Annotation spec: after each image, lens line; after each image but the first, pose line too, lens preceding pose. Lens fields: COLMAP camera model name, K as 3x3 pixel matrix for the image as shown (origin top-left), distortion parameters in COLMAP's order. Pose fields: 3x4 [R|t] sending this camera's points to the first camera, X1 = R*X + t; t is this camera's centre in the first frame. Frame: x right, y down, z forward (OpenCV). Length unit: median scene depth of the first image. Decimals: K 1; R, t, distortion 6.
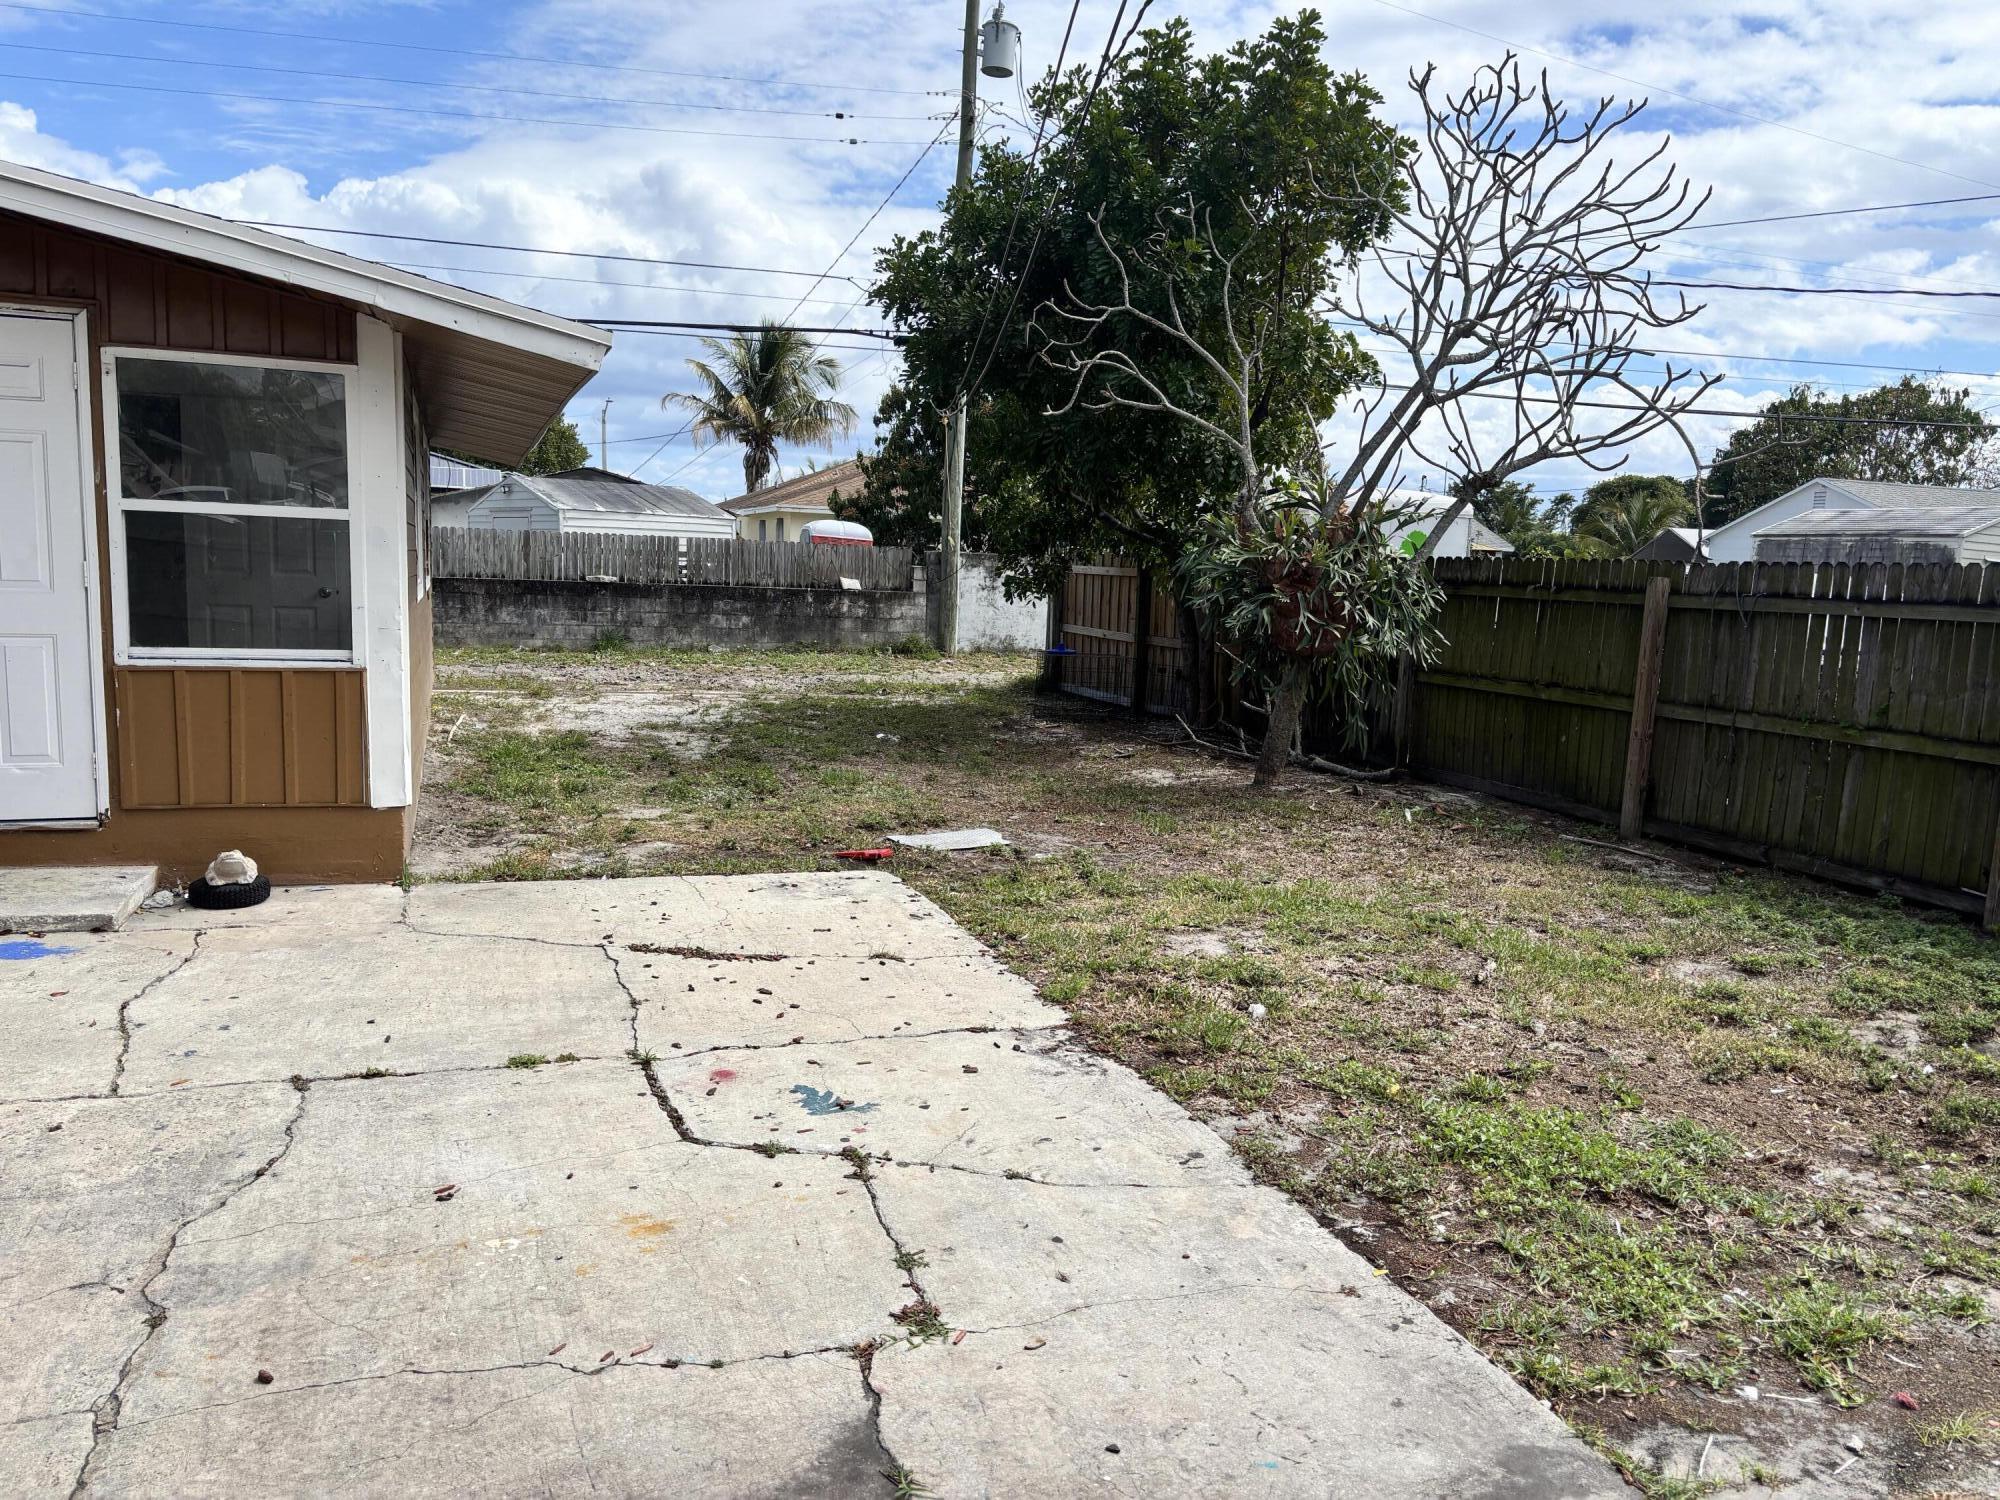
lens RADIAL K [[1491.6, 0, 1000.0], [0, 1491.6, 750.0], [0, 0, 1]] dist [0.015371, -0.008677]
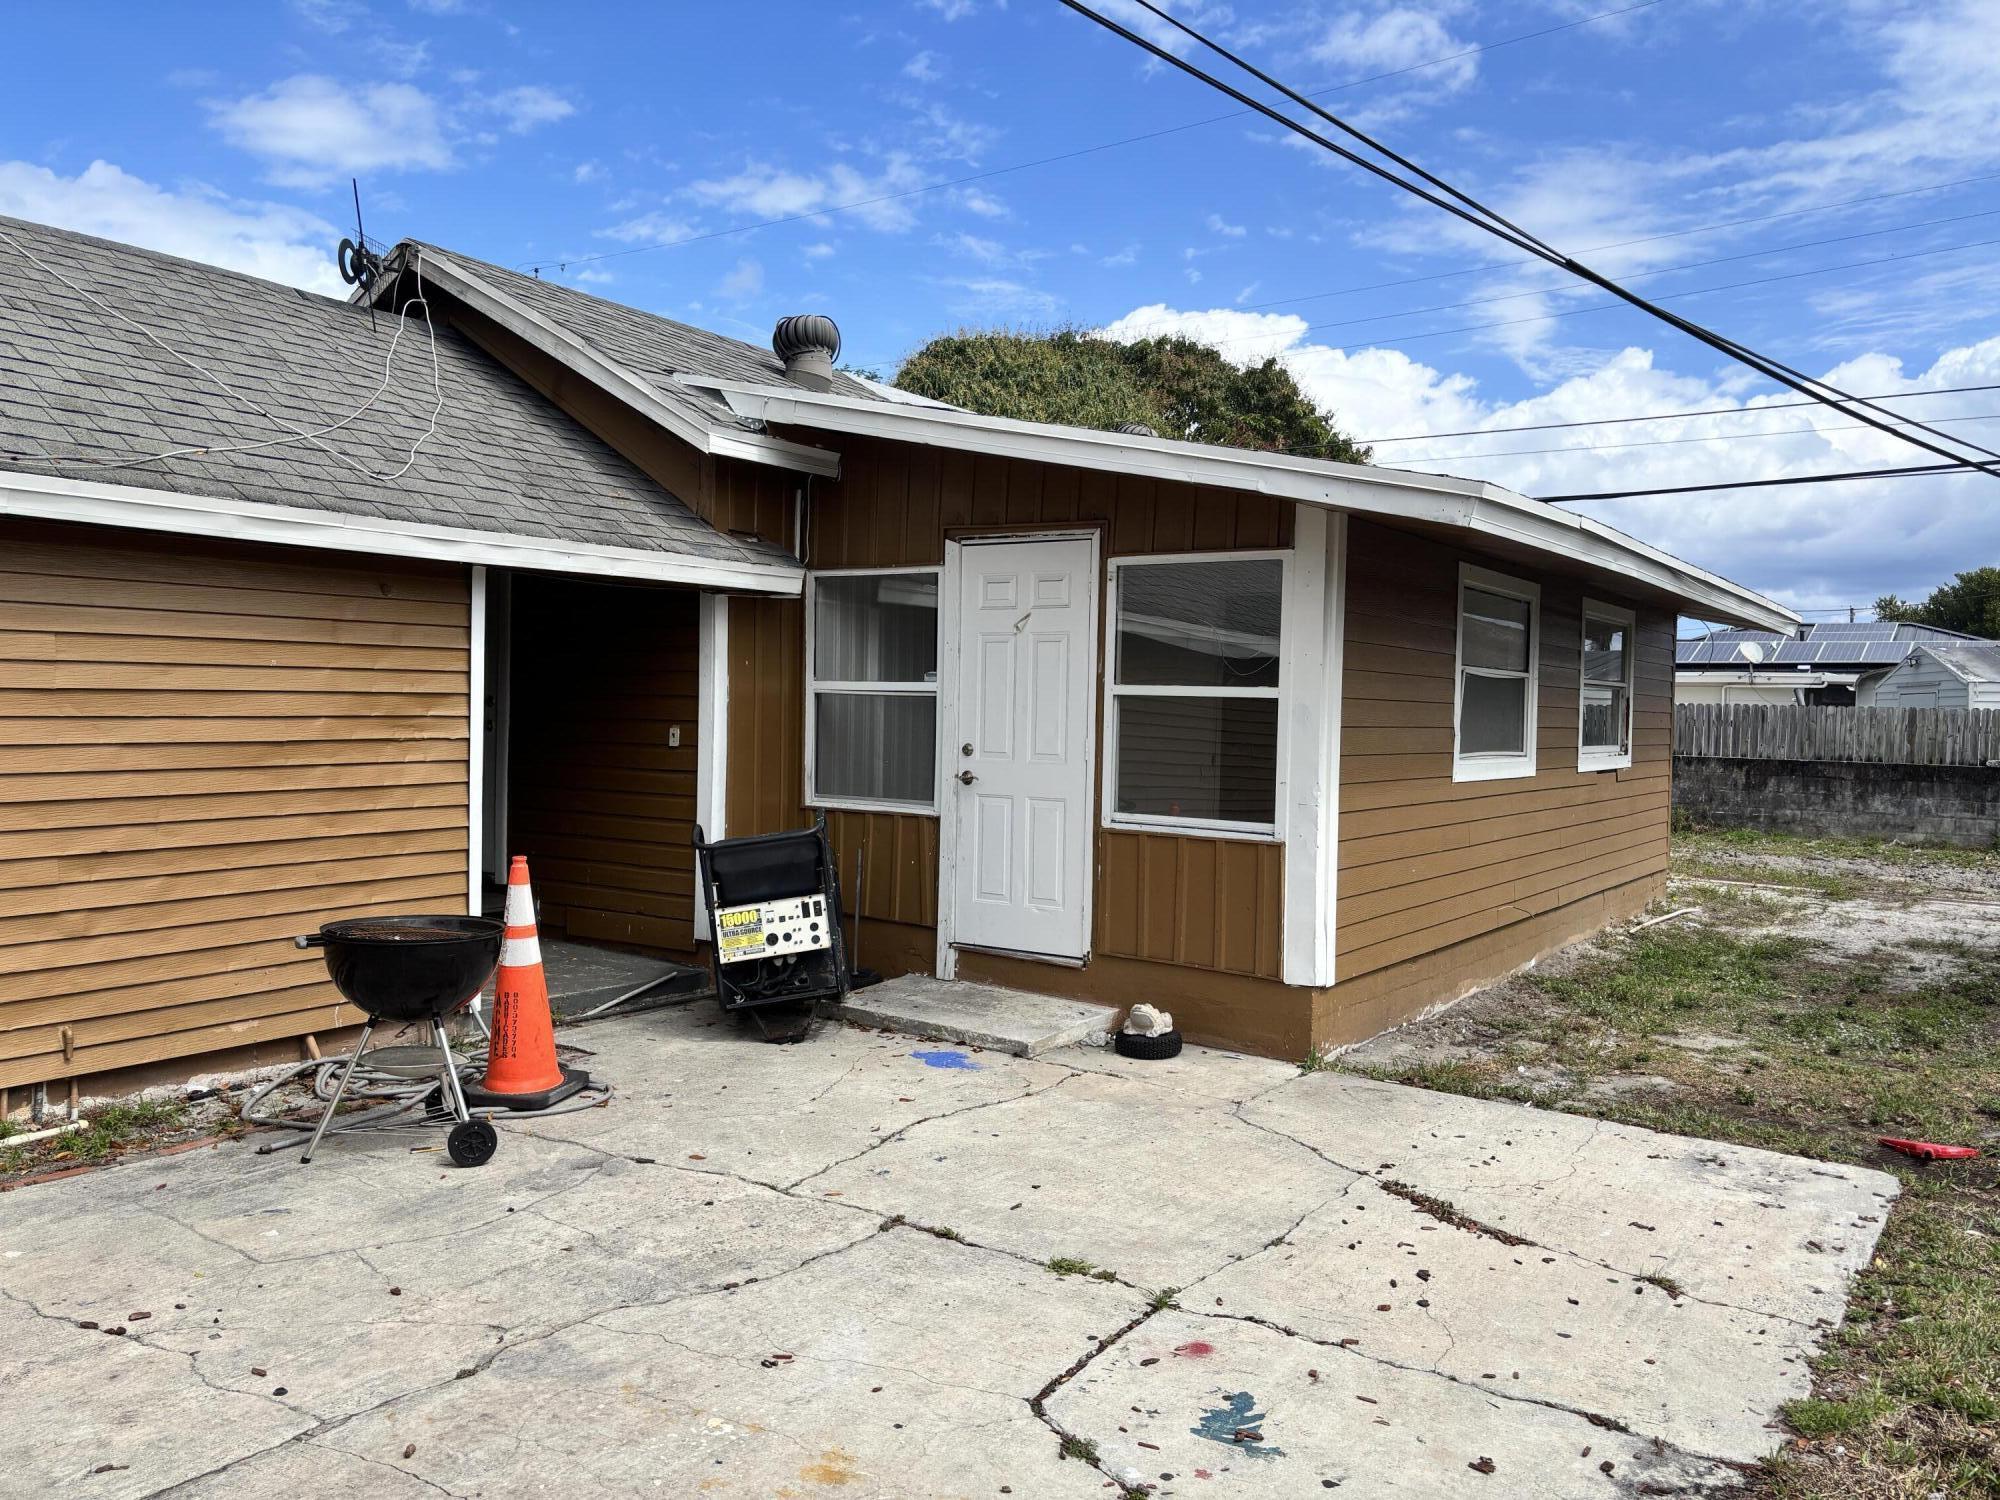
lens RADIAL K [[1490.5, 0, 1000.8], [0, 1490.5, 682.7], [0, 0, 1]] dist [0.026005, -0.001339]
pose [[0.595140, -0.030014, -0.803061, 0.311426], [-0.103262, 0.988162, -0.113458, -0.030719], [0.796960, 0.150449, 0.584996, 0.270219]]
